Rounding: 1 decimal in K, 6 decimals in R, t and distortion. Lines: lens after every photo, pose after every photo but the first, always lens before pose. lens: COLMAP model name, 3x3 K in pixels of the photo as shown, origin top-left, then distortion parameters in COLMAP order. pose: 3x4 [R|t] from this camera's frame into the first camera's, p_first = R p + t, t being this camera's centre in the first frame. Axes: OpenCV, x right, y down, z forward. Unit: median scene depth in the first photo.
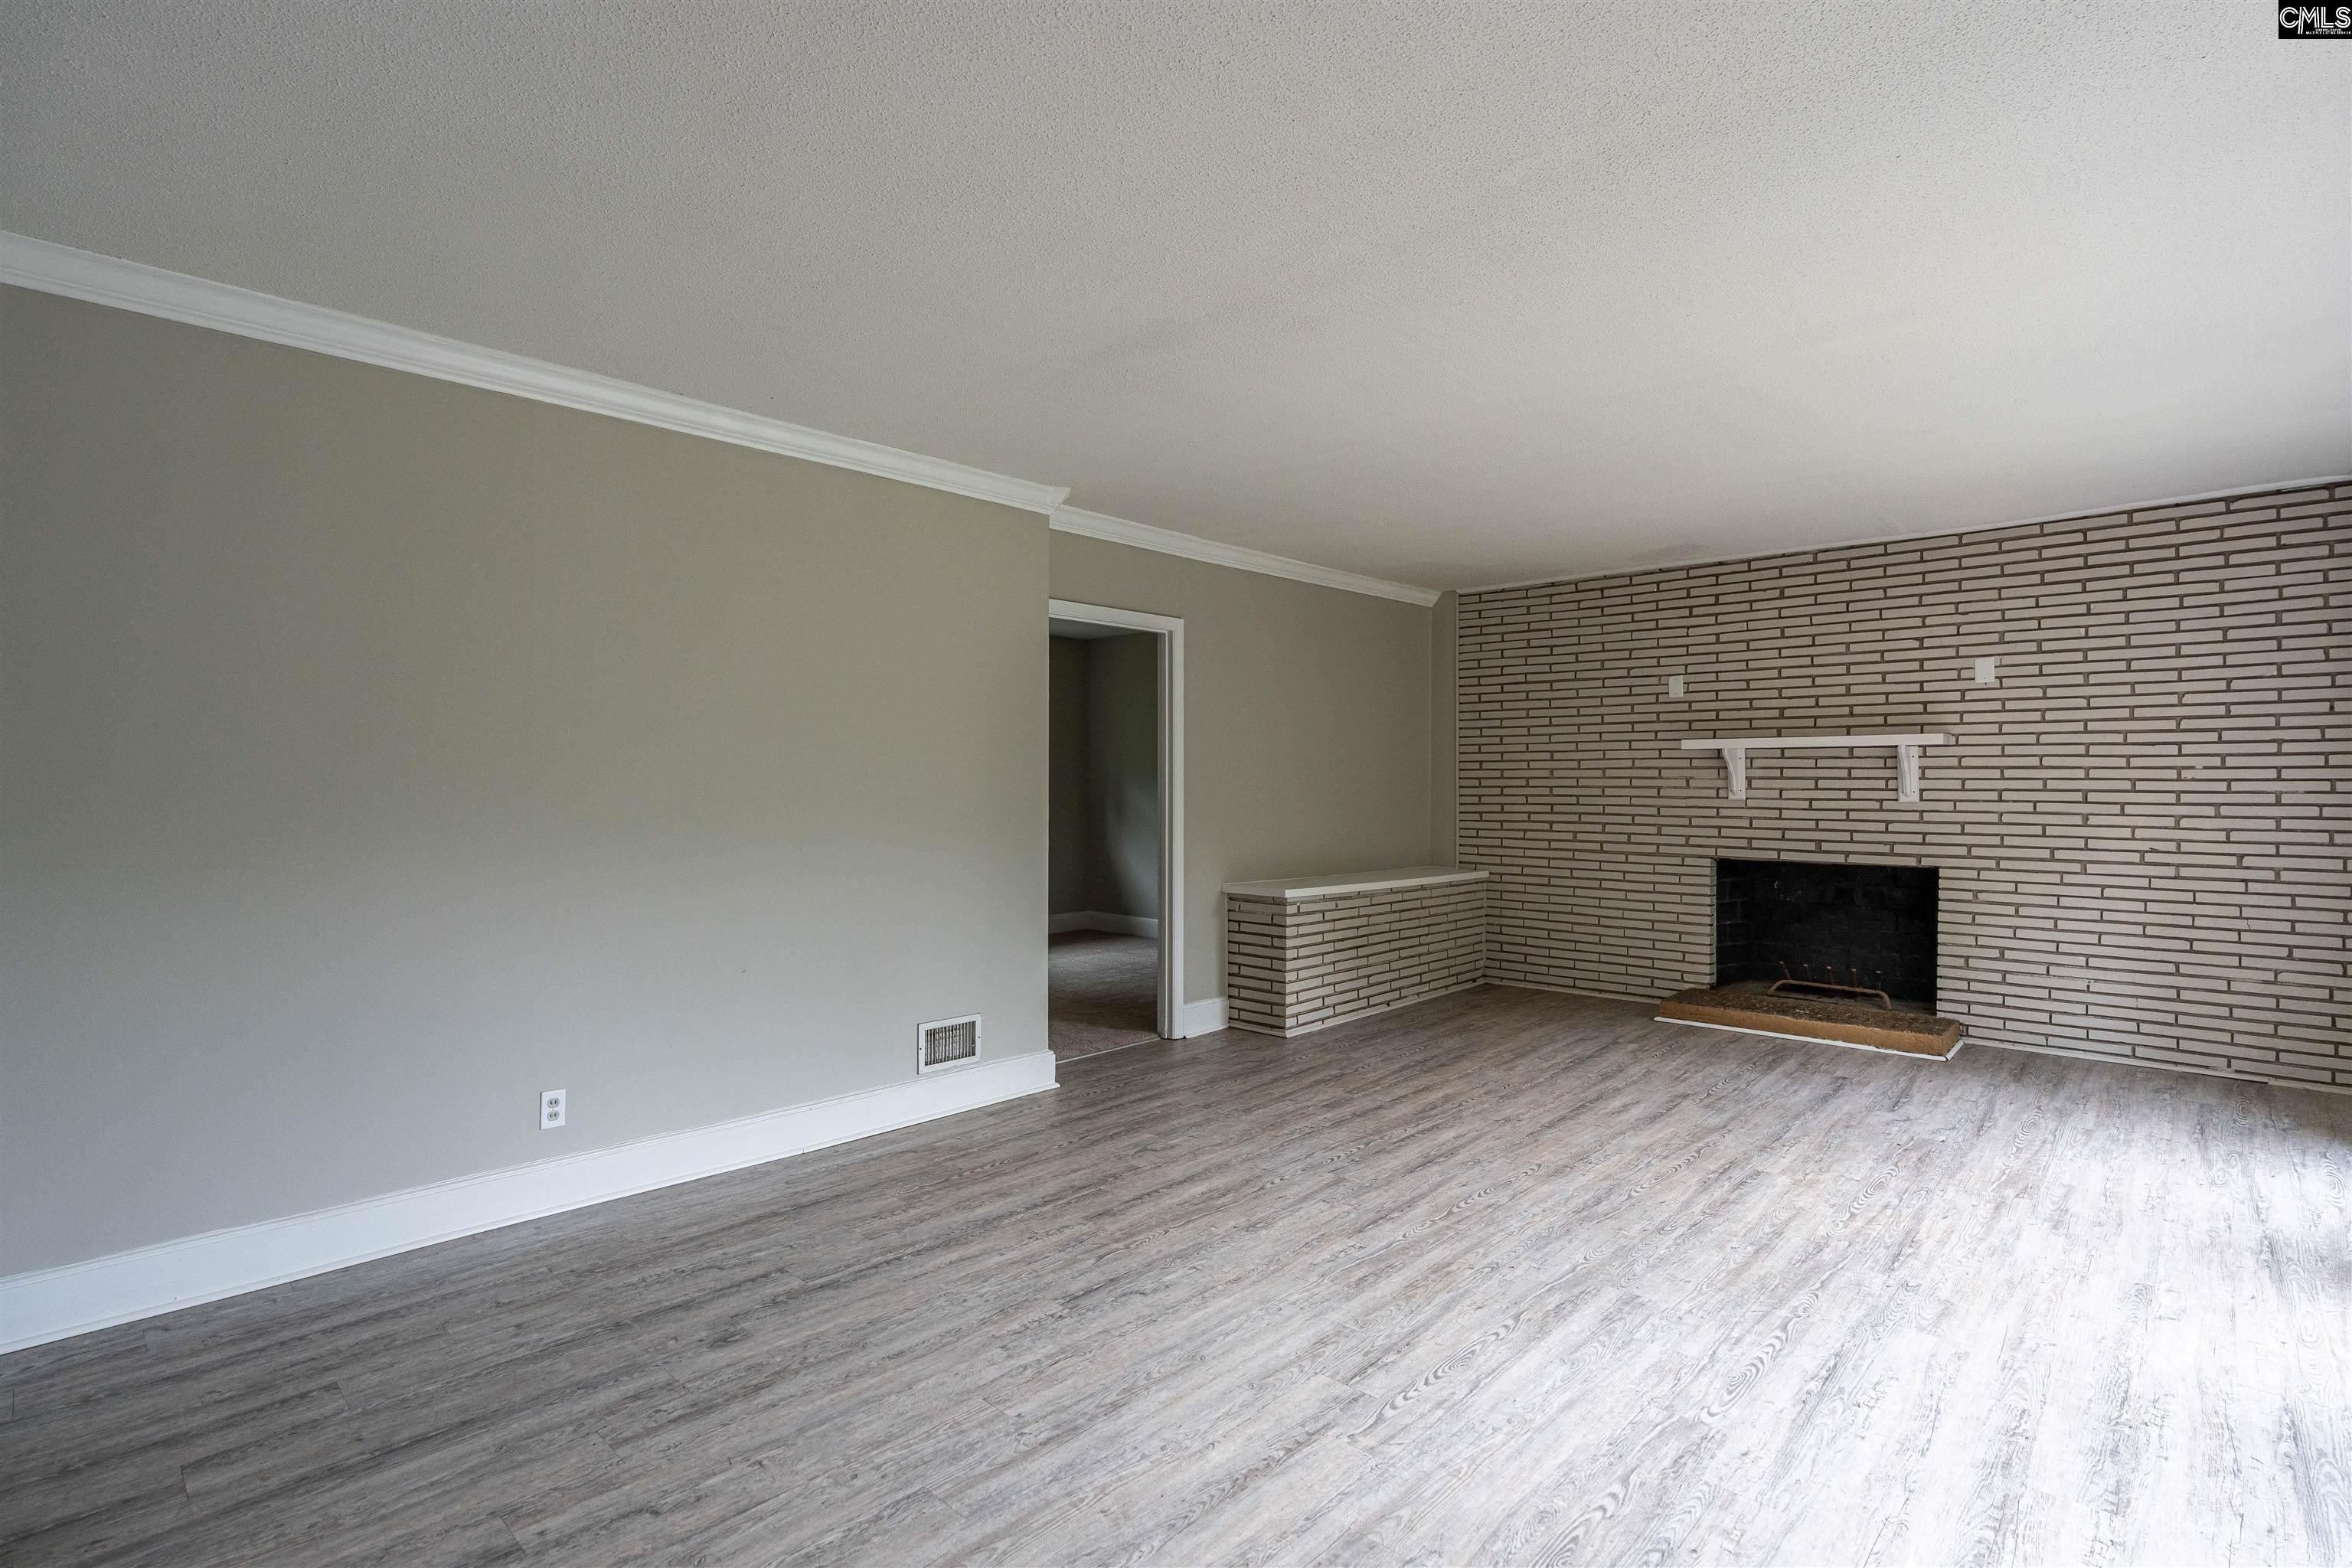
lens RADIAL K [[1125.2, 0, 1174.5], [0, 1125.2, 784.8], [0, 0, 1]] dist [-0.023487, 0.003357]
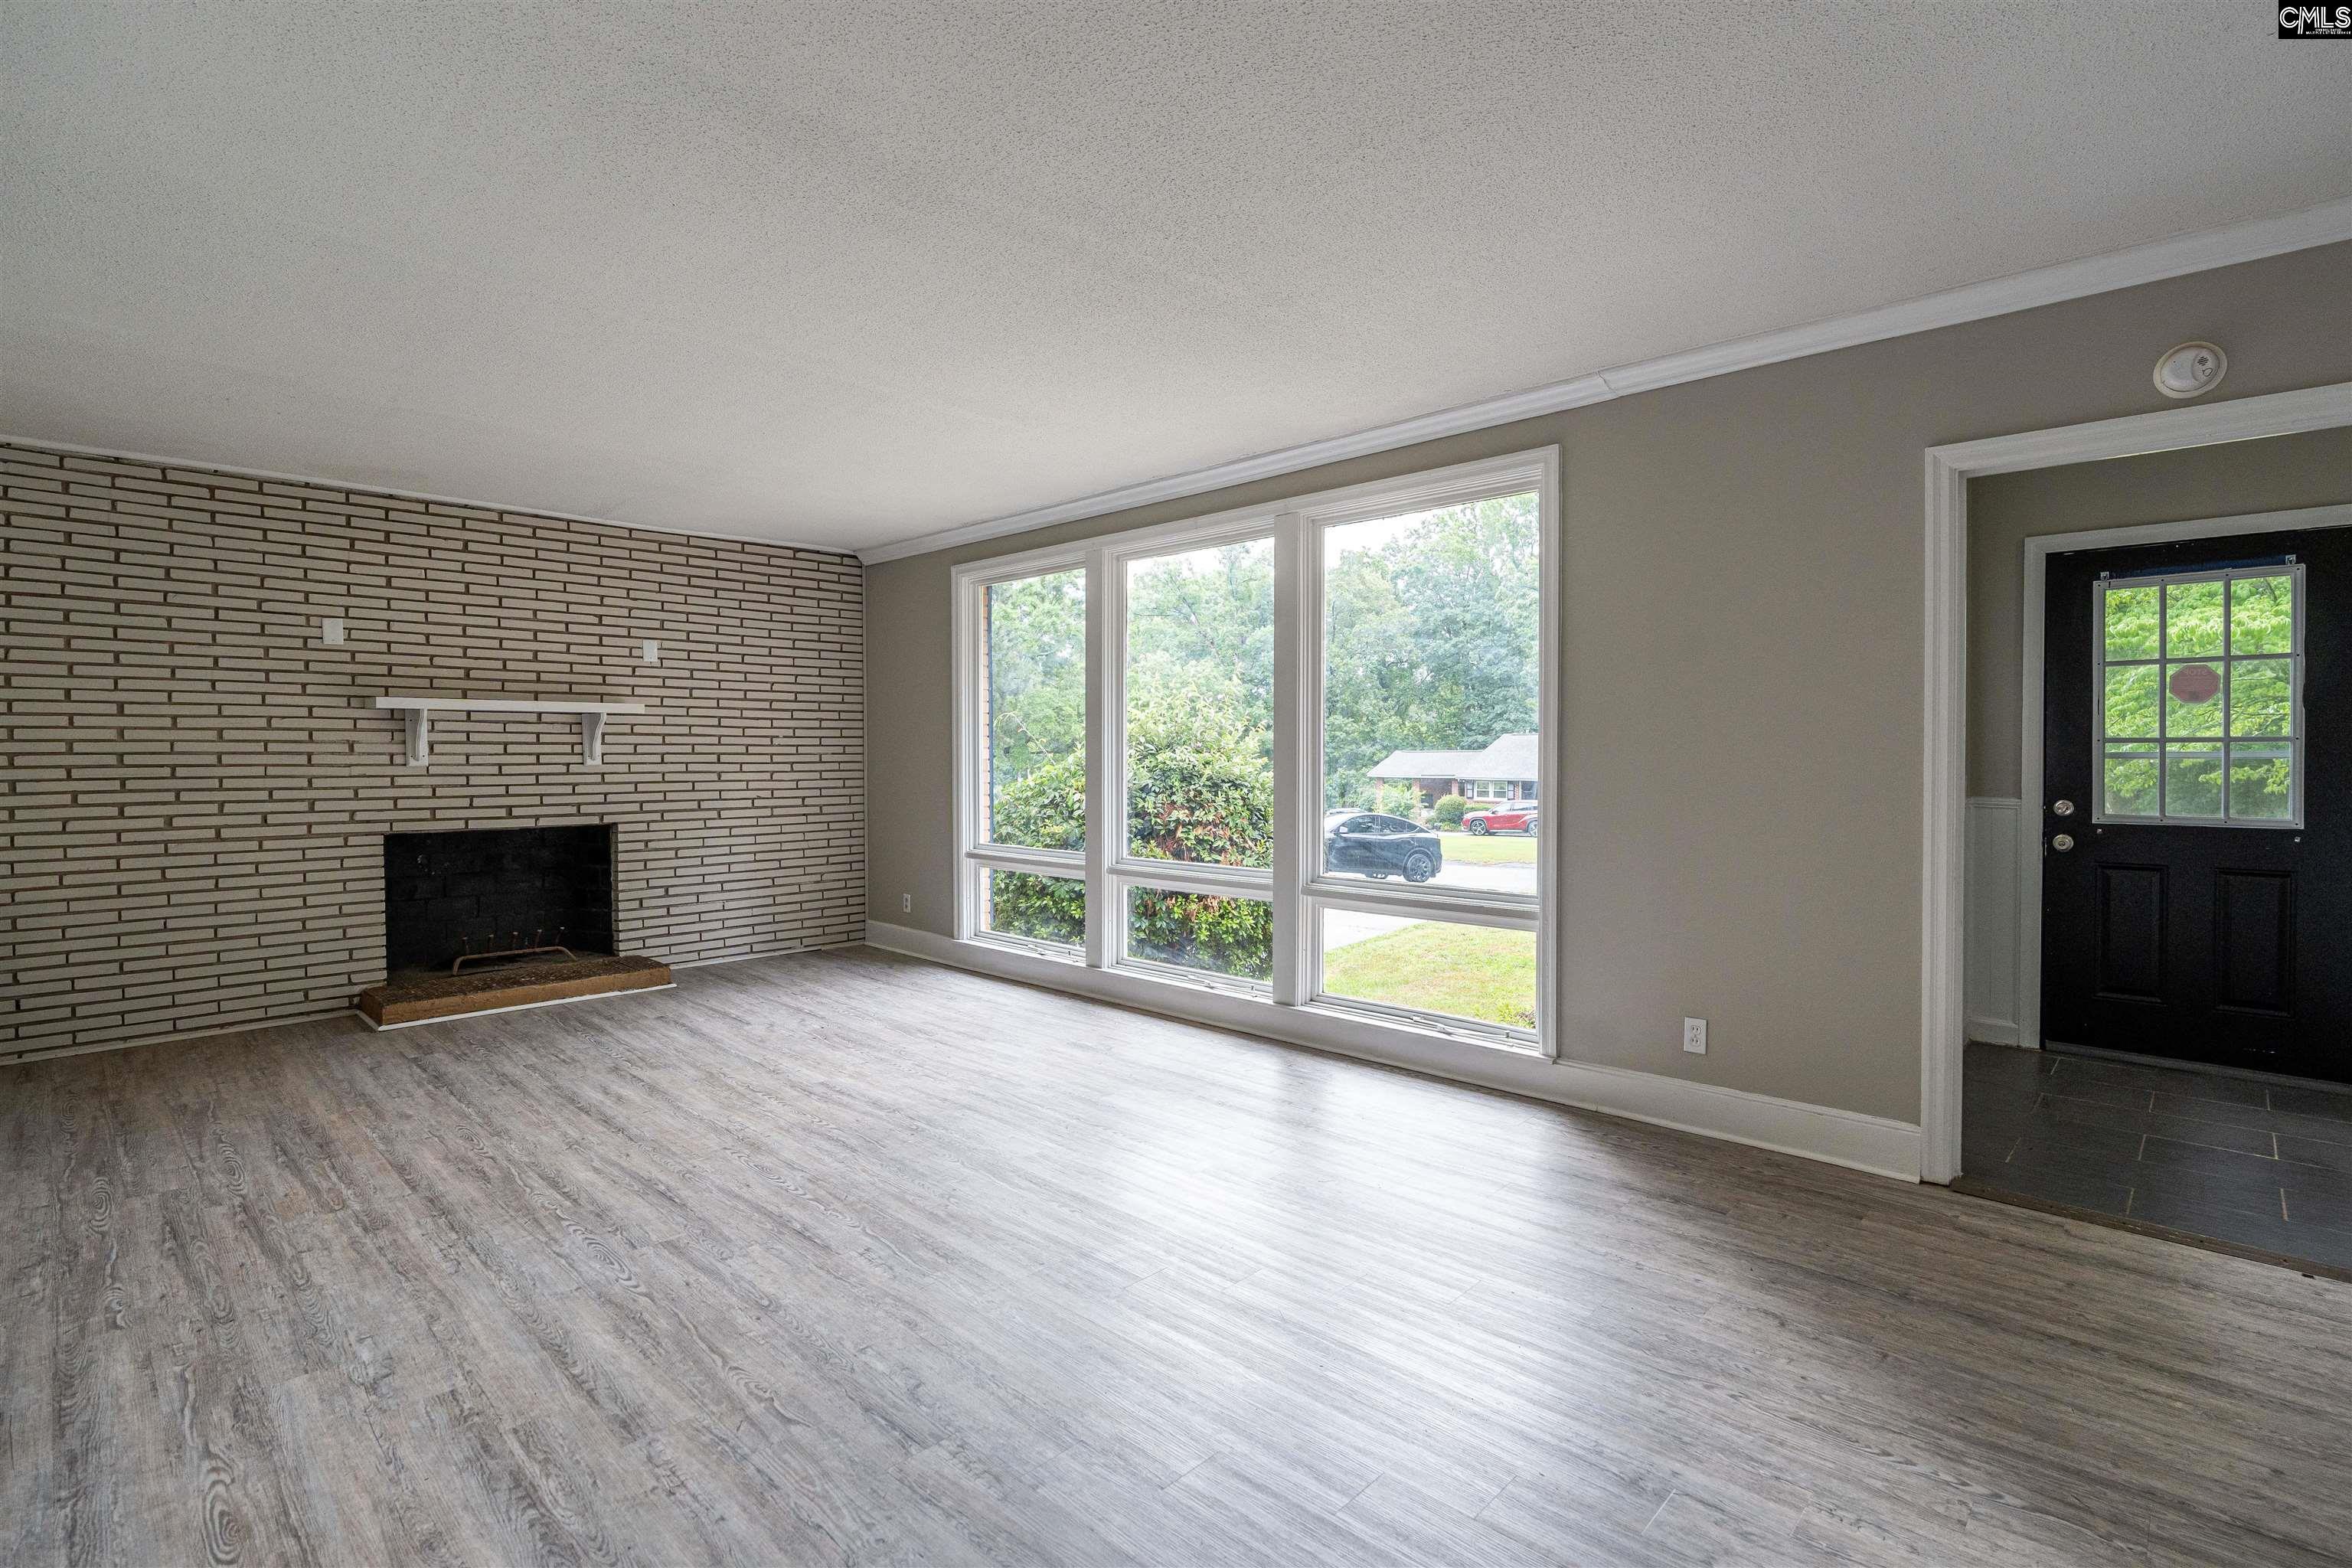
lens RADIAL K [[1125.2, 0, 1177.3], [0, 1125.2, 767.6], [0, 0, 1]] dist [-0.023487, 0.003357]
pose [[-0.005355, -0.015130, 0.999871, -0.475533], [0.004480, 0.999875, 0.015154, 0.004137], [-0.999976, 0.004561, -0.005287, 0.480798]]
